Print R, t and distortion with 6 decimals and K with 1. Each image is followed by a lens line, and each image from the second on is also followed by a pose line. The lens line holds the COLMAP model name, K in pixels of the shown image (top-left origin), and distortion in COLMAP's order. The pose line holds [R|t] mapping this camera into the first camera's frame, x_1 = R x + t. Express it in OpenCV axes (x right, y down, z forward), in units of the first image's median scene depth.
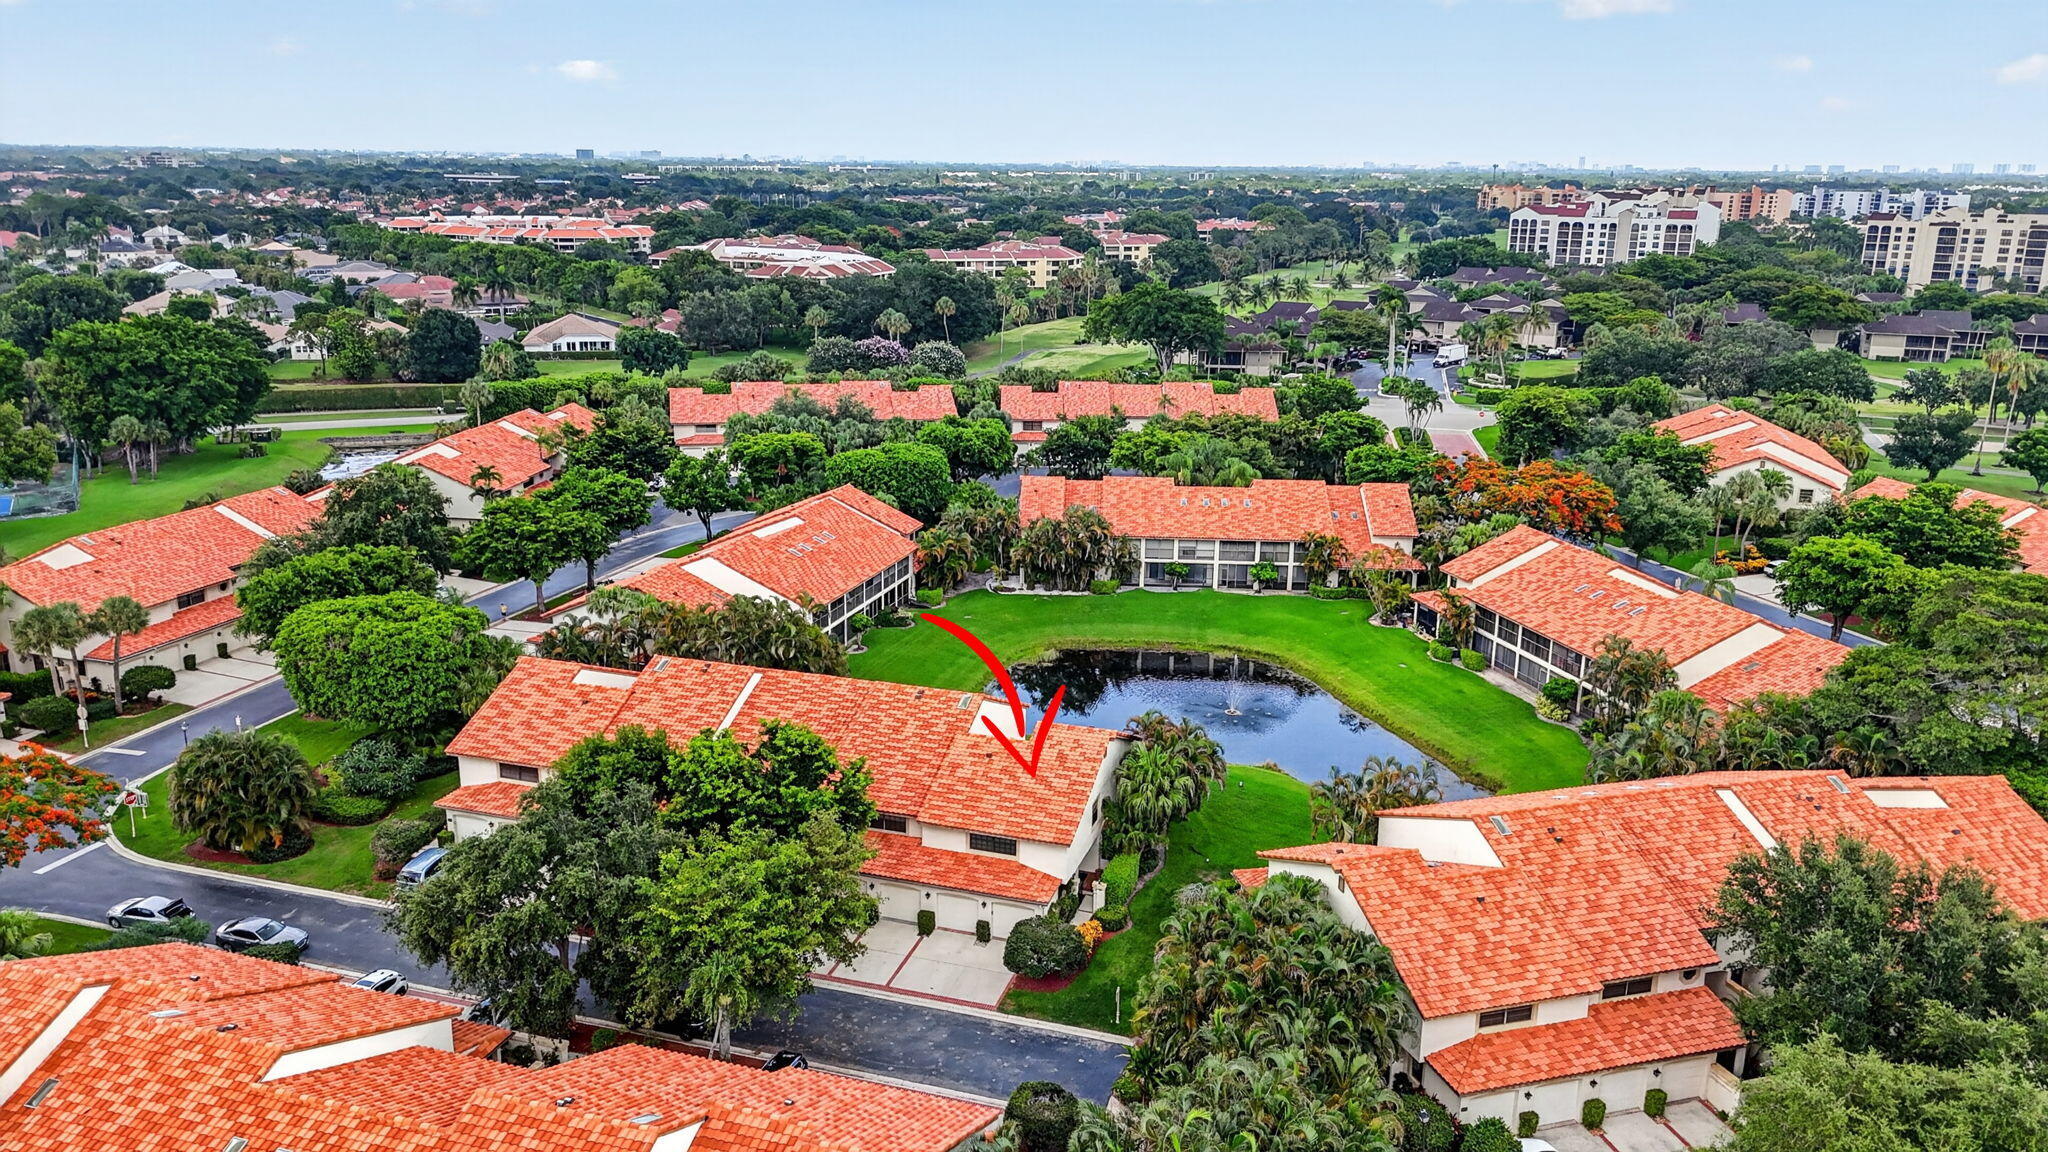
lens RADIAL K [[1482.7, 0, 1034.0], [0, 1482.7, 576.3], [0, 0, 1]] dist [0.047696, -0.045334]
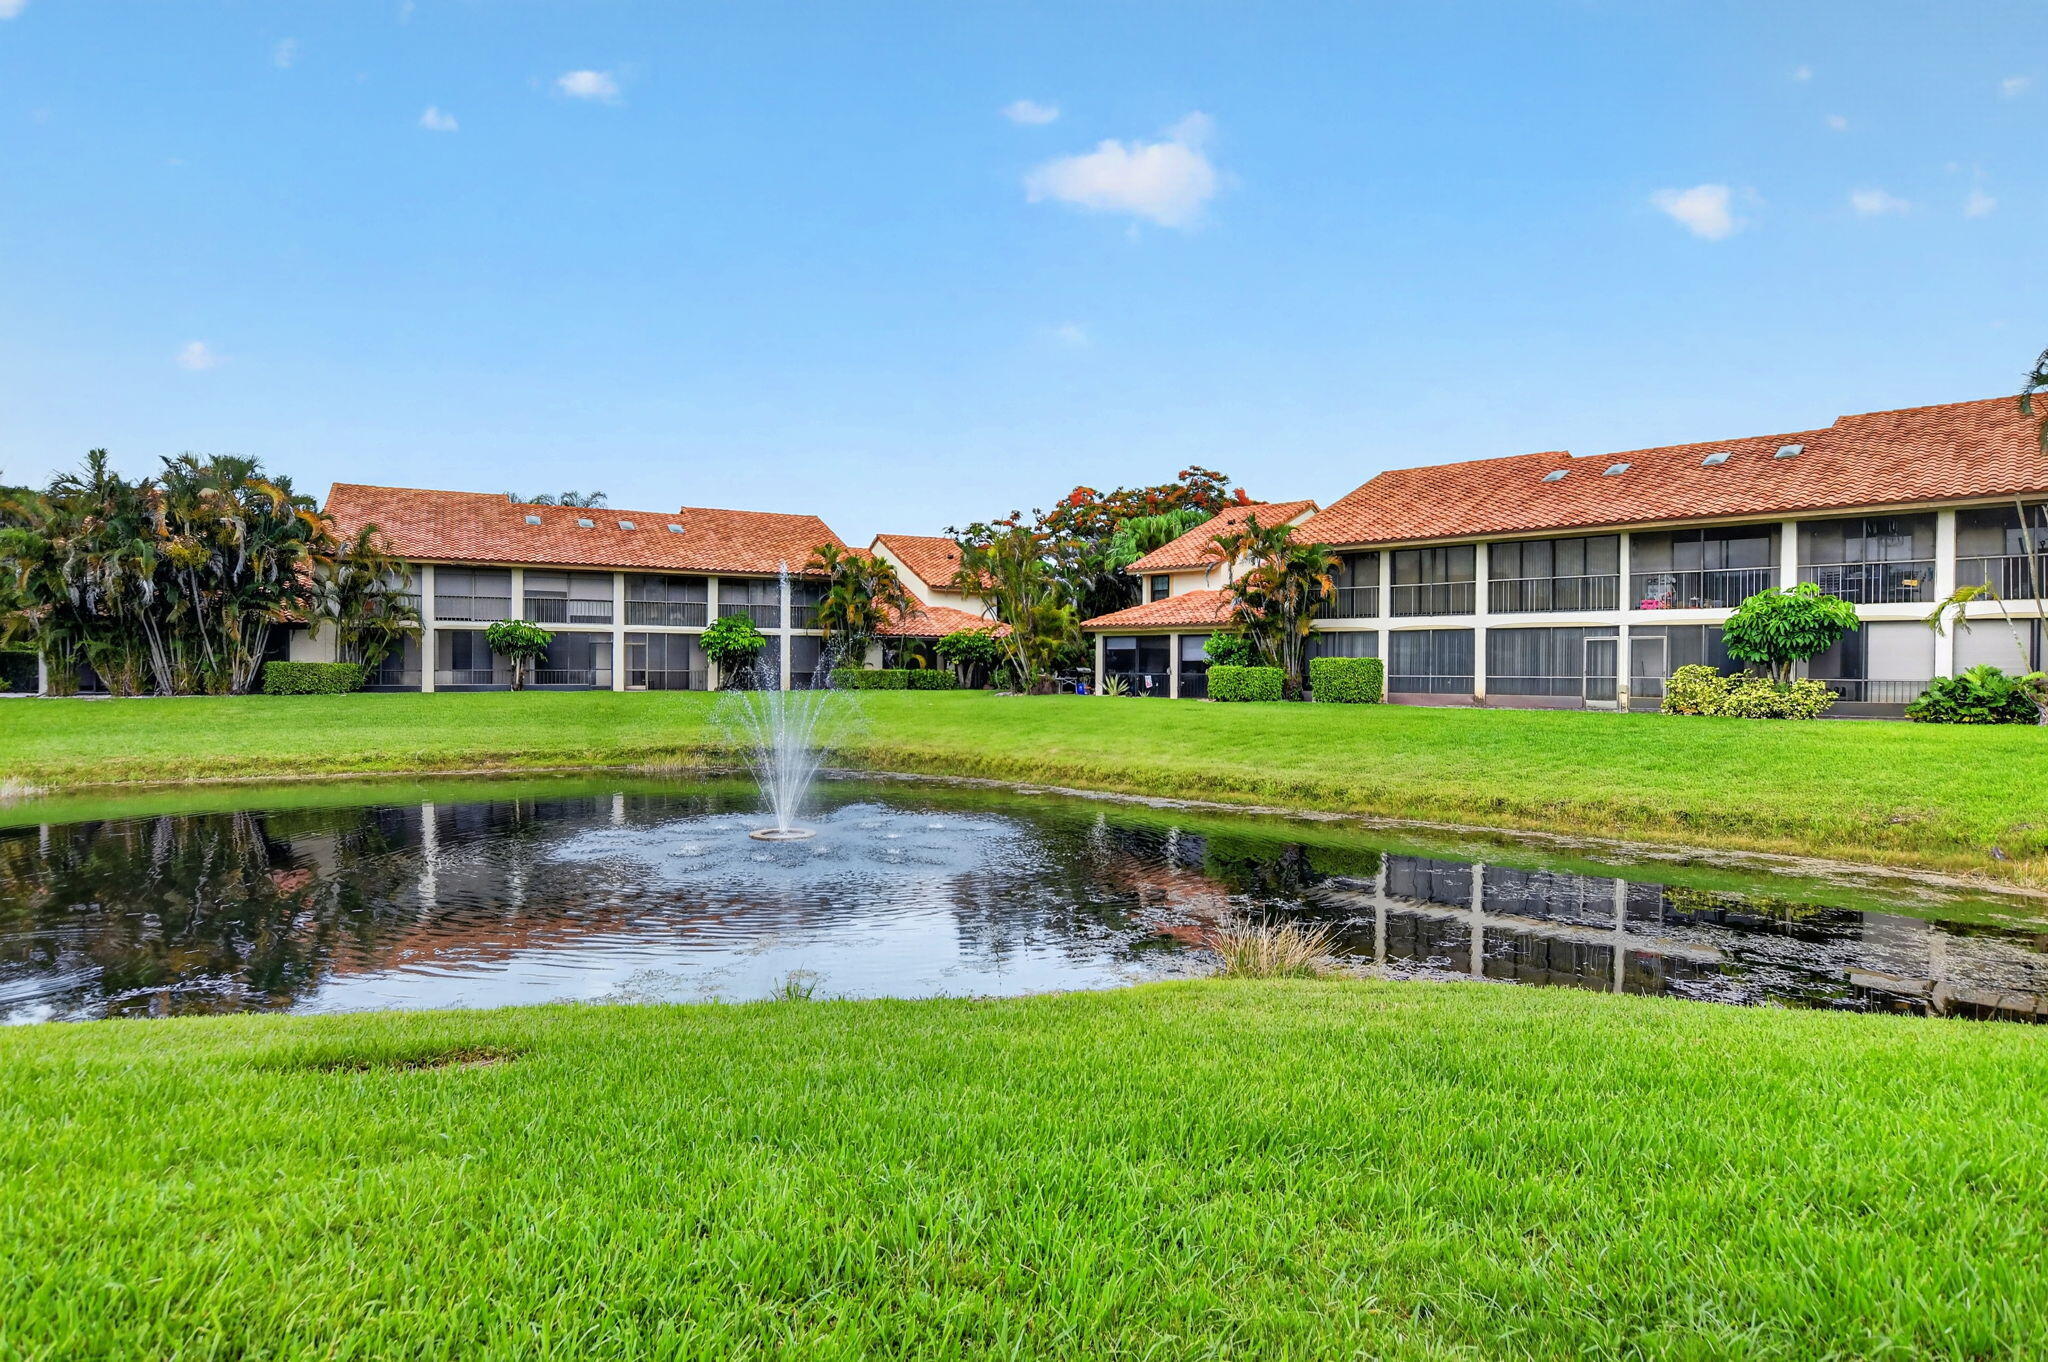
lens RADIAL K [[1097.4, 0, 1020.2], [0, 1097.4, 681.8], [0, 0, 1]] dist [-0.014435, 0.000123]
pose [[0.874546, -0.008674, 0.484866, 0.032130], [0.131406, 0.966672, -0.219722, 0.042256], [-0.466800, 0.255871, 0.846539, 0.311035]]
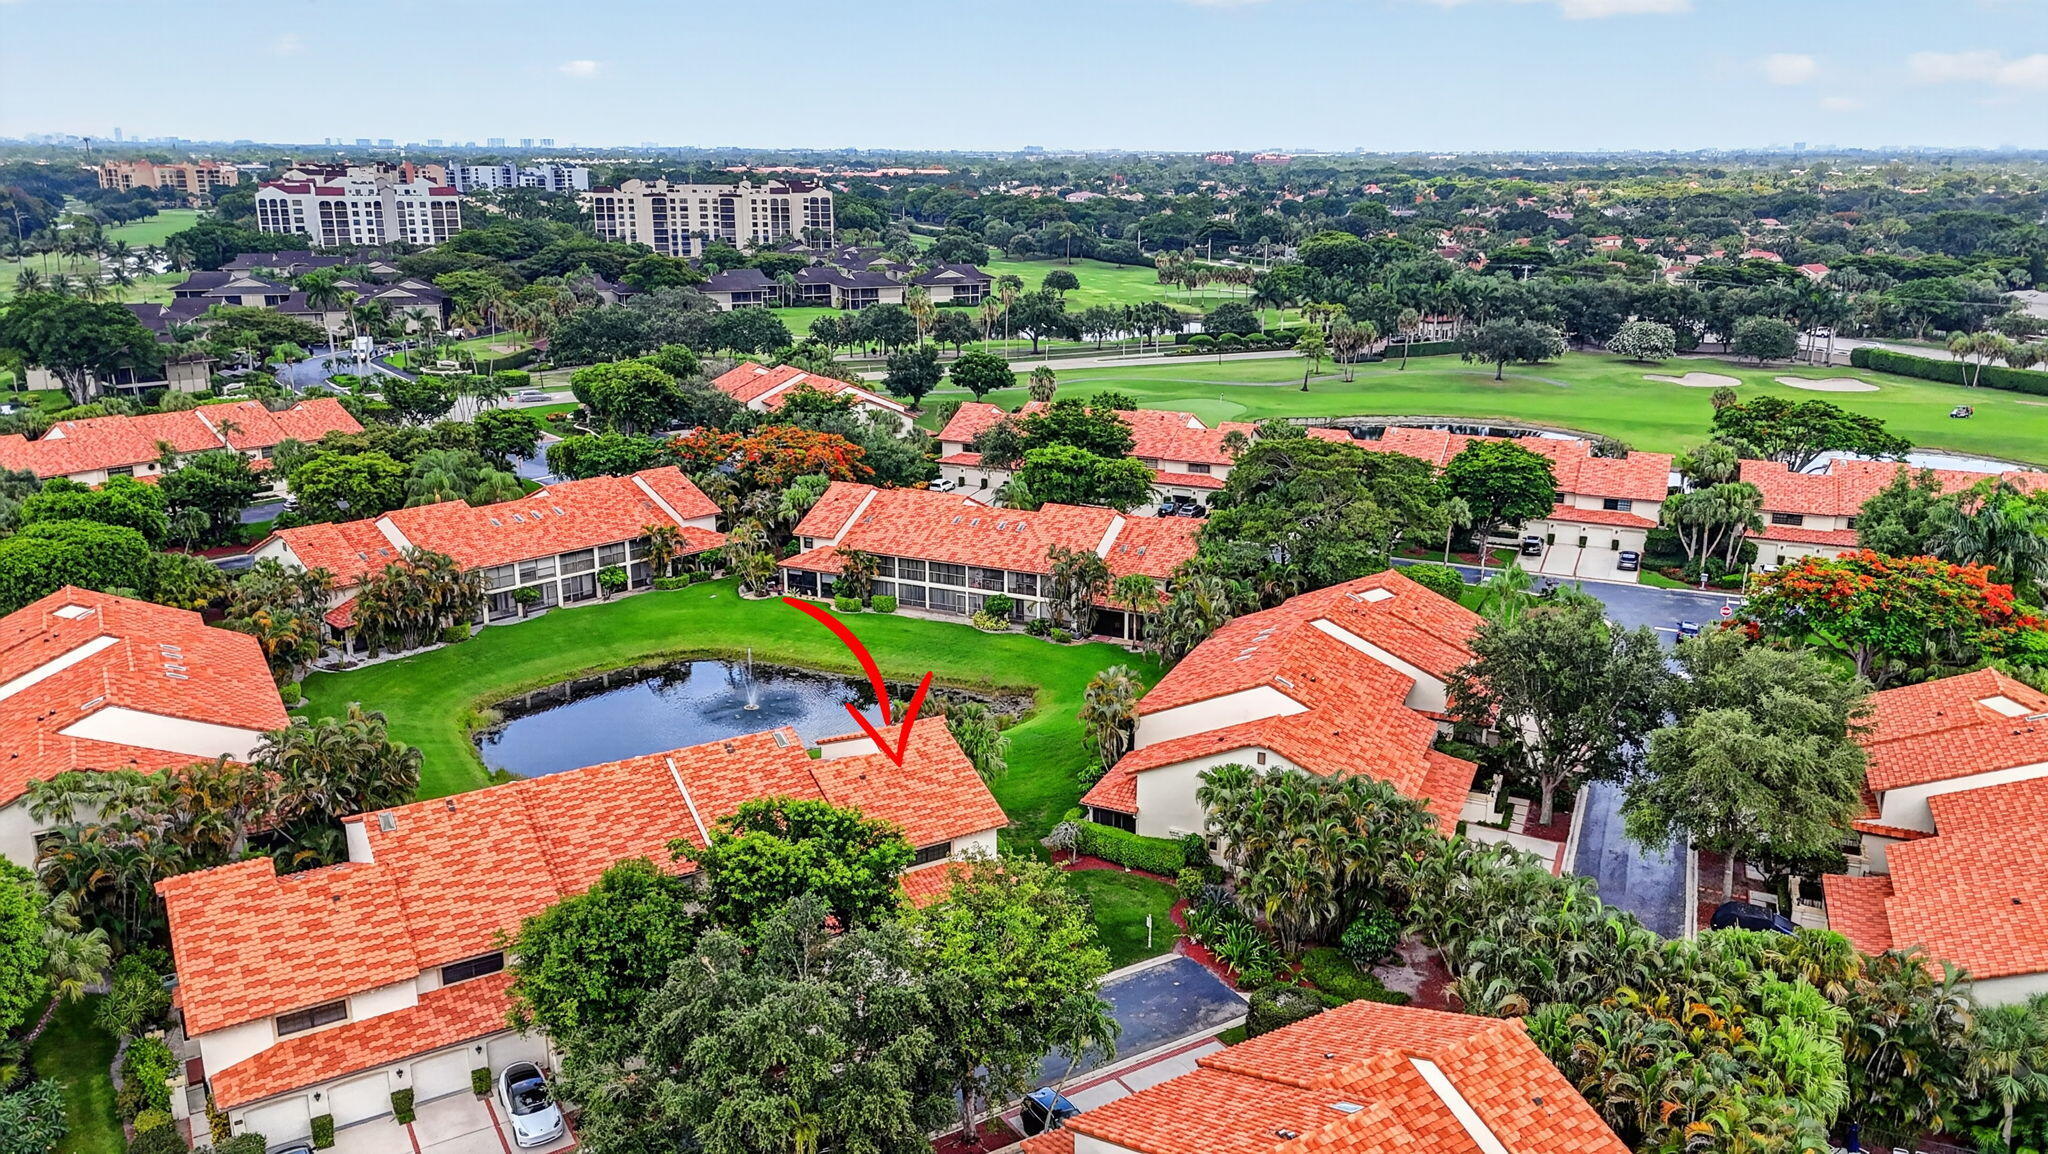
lens RADIAL K [[1482.7, 0, 1034.0], [0, 1482.7, 577.3], [0, 0, 1]] dist [0.047696, -0.045334]
pose [[0.641841, -0.218952, 0.734915, -0.172854], [0.205965, 0.972378, 0.109819, -0.023707], [-0.738660, 0.080881, 0.669208, 0.068220]]
